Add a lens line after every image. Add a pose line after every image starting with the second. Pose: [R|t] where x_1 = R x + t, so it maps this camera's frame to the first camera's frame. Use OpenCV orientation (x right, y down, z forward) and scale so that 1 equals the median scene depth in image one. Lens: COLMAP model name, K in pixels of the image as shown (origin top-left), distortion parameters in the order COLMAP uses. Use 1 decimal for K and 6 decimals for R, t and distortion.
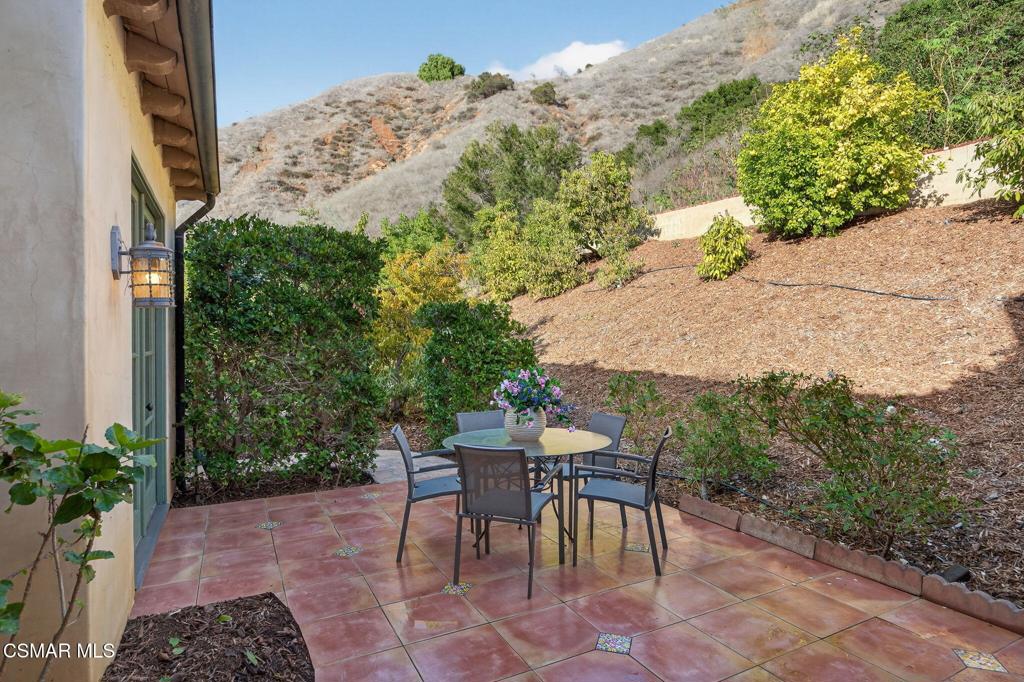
lens RADIAL K [[540.5, 0, 513.1], [0, 540.5, 338.5], [0, 0, 1]] dist [0.004598, 0.000213]
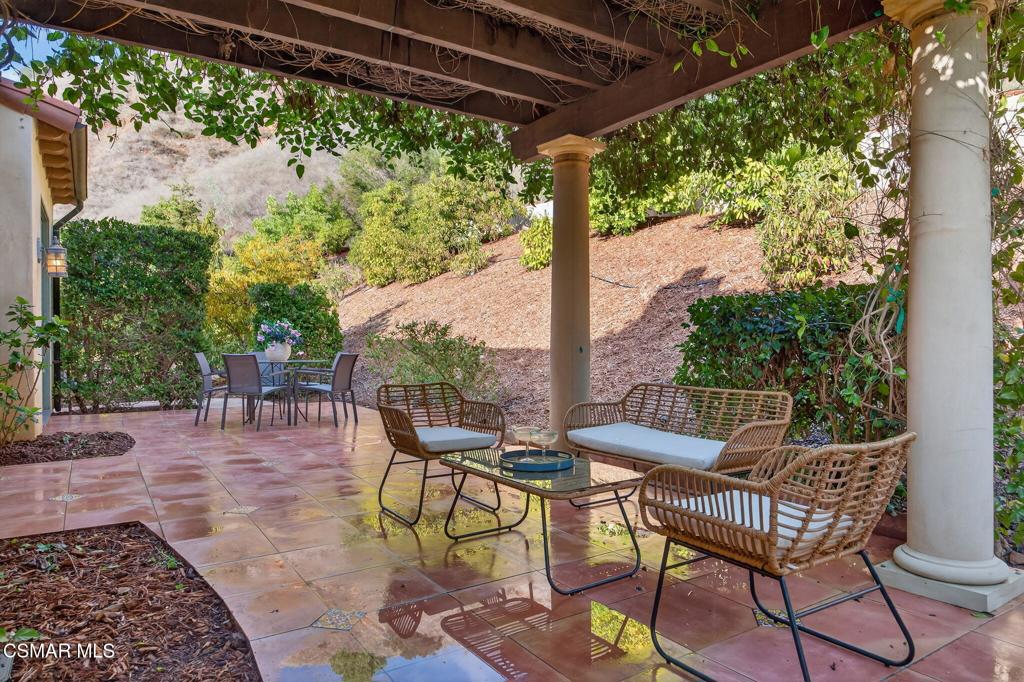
lens RADIAL K [[646.2, 0, 511.2], [0, 646.2, 343.2], [0, 0, 1]] dist [0.005759, 0.004797]
pose [[0.995502, 0.010128, 0.094201, 0.203547], [-0.011226, 0.999875, 0.011136, 0.036369], [-0.094076, -0.012144, 0.995491, -0.399699]]
